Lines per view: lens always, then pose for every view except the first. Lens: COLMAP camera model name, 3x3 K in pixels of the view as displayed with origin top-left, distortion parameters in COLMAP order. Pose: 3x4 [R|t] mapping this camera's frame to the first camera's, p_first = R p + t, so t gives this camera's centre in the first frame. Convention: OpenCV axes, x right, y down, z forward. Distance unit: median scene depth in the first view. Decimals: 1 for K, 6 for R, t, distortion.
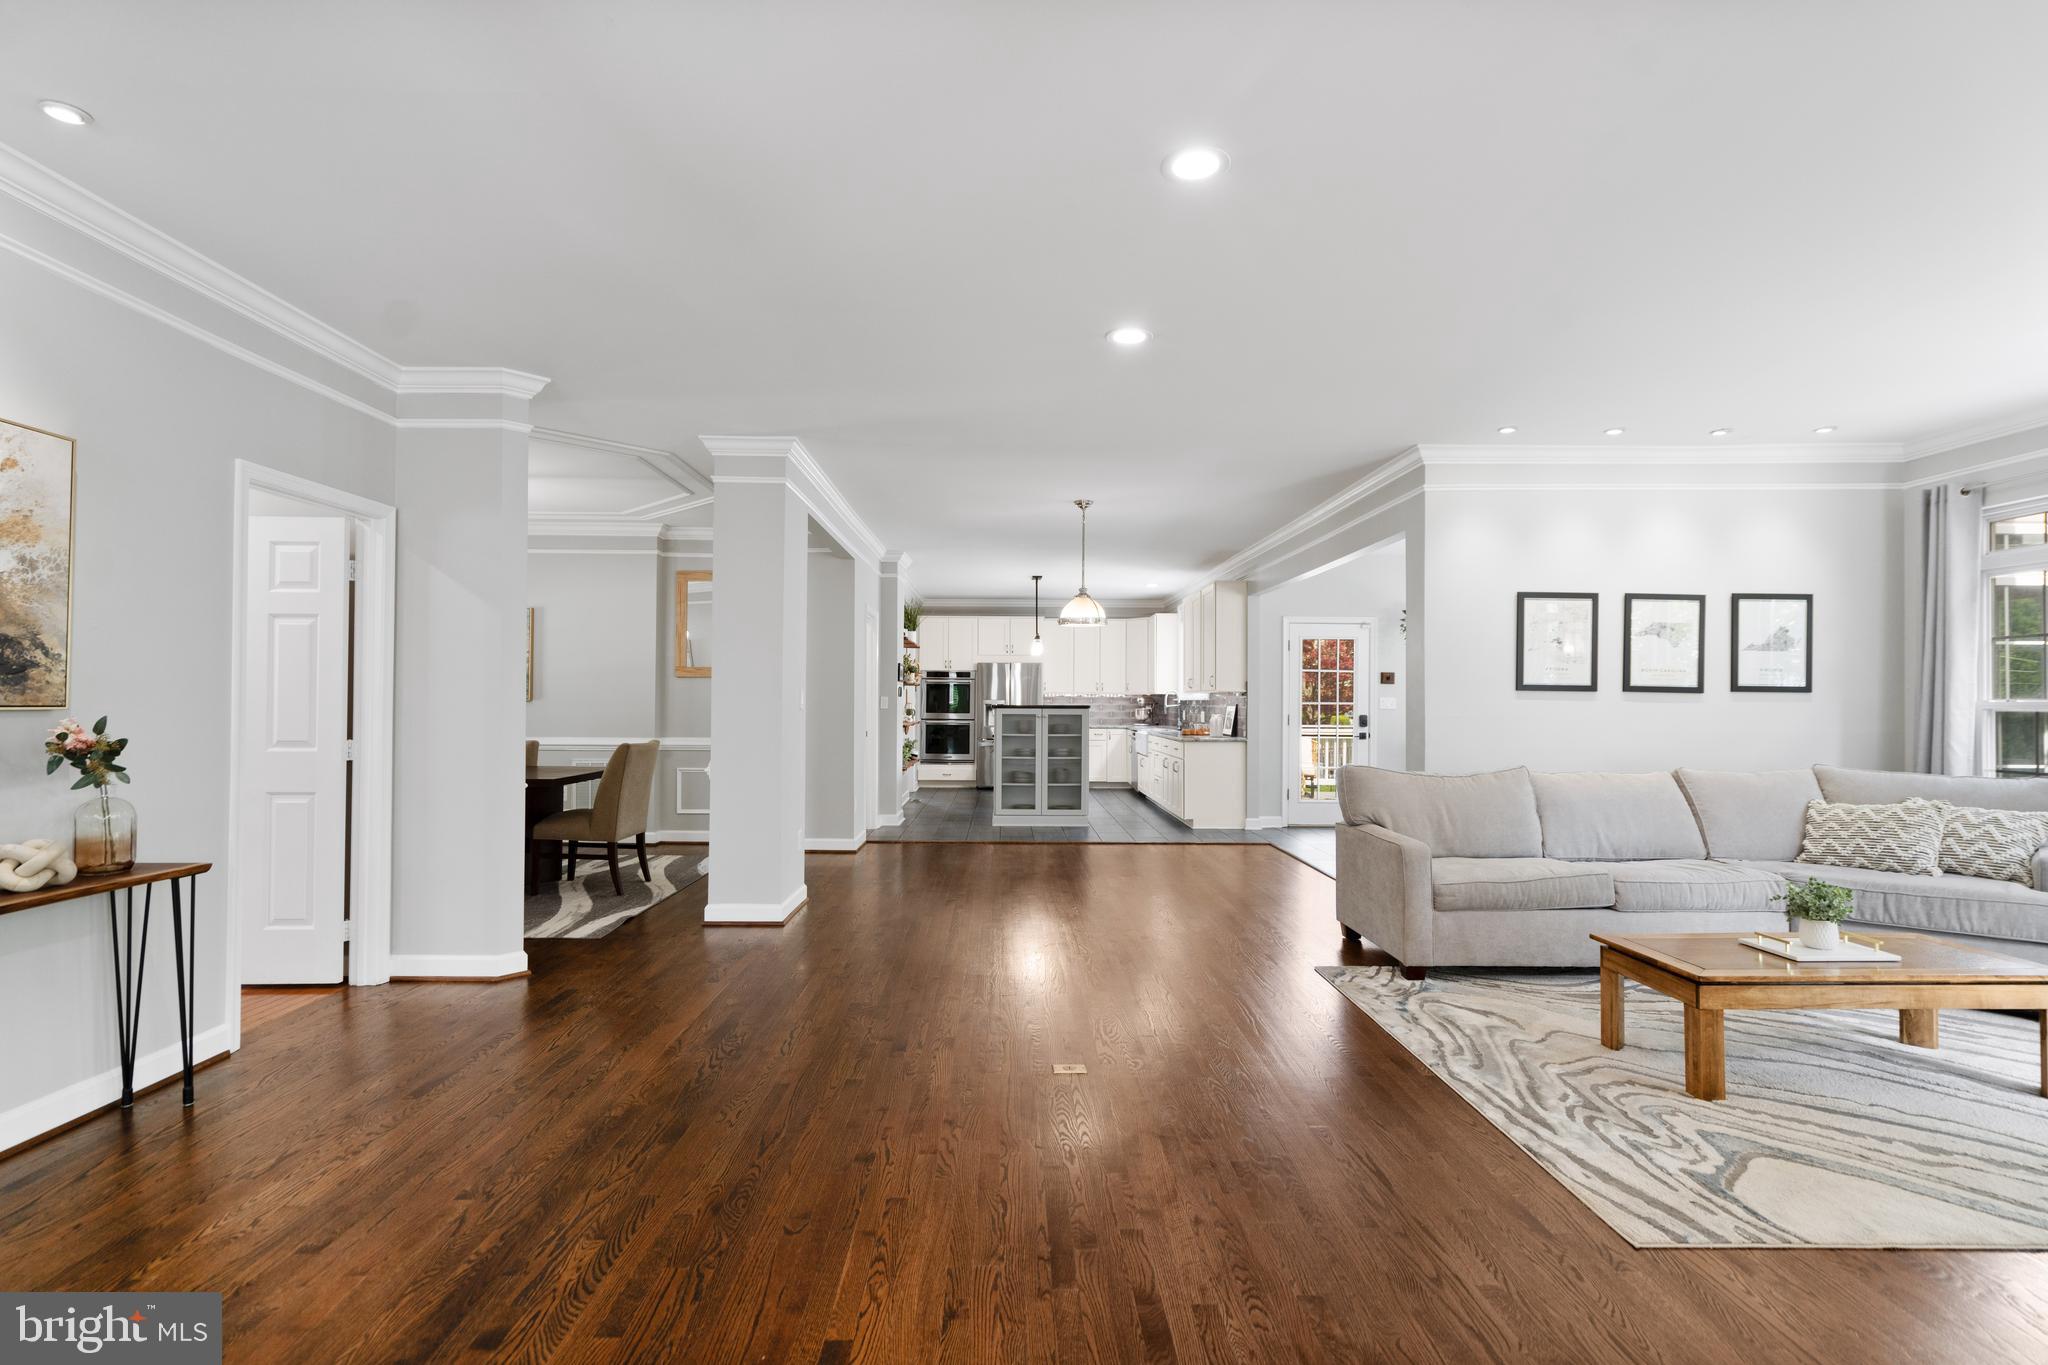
lens RADIAL K [[970.5, 0, 1014.5], [0, 970.5, 685.7], [0, 0, 1]] dist [0.003428, 0.000893]
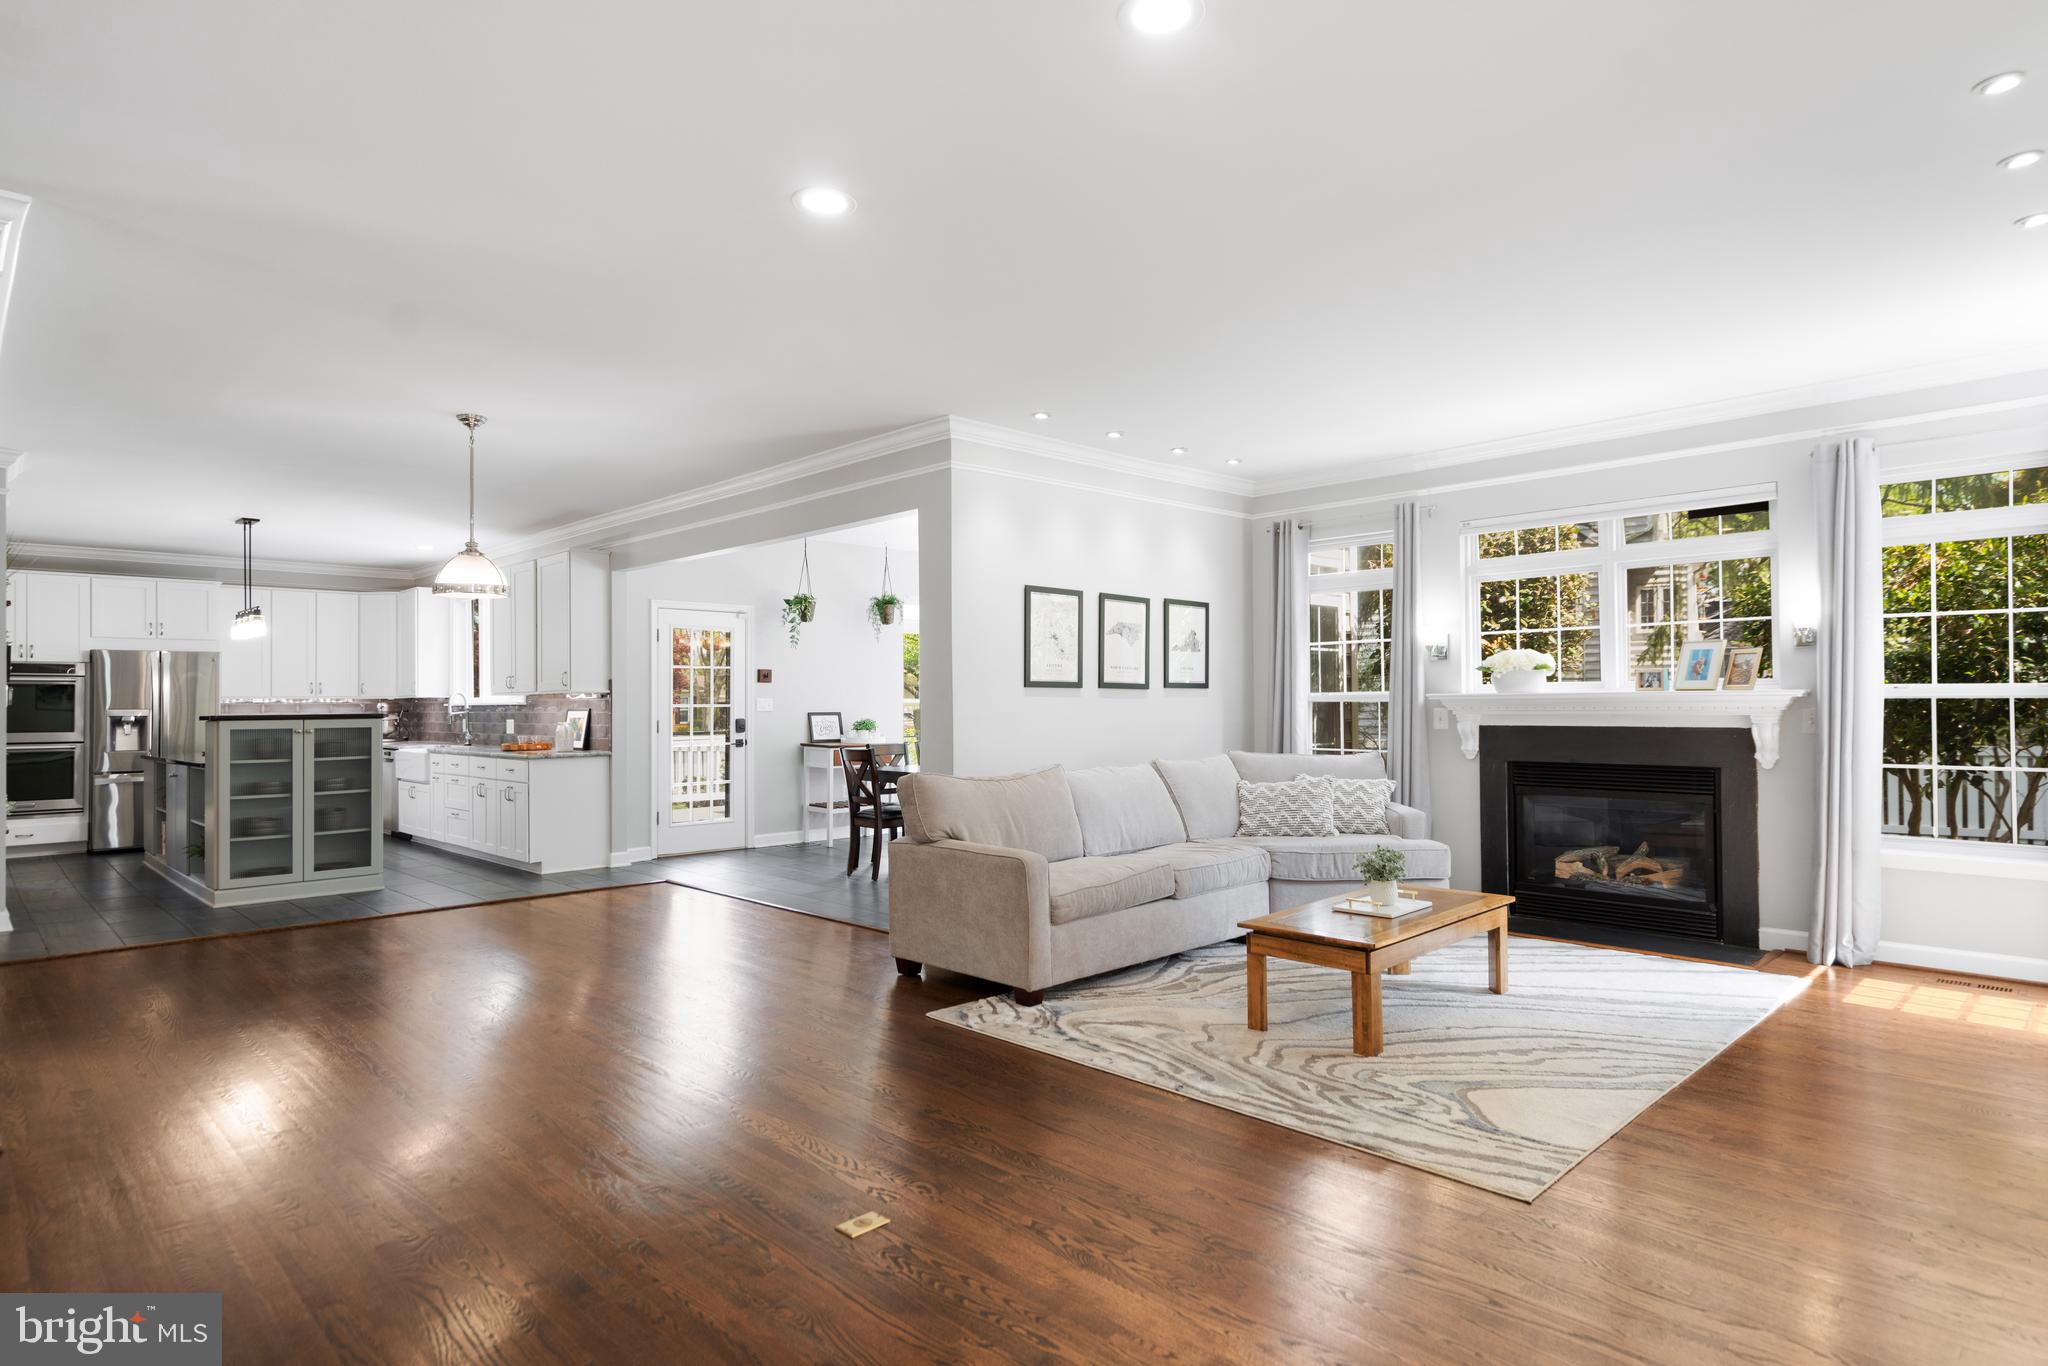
lens RADIAL K [[1110.4, 0, 1014.9], [0, 1110.4, 685.6], [0, 0, 1]] dist [0.004202, 0.001990]
pose [[0.725931, -0.000820, 0.687767, -0.294118], [0.002519, 0.999996, -0.001467, 0.005839], [-0.687763, 0.002798, 0.725930, 0.242949]]
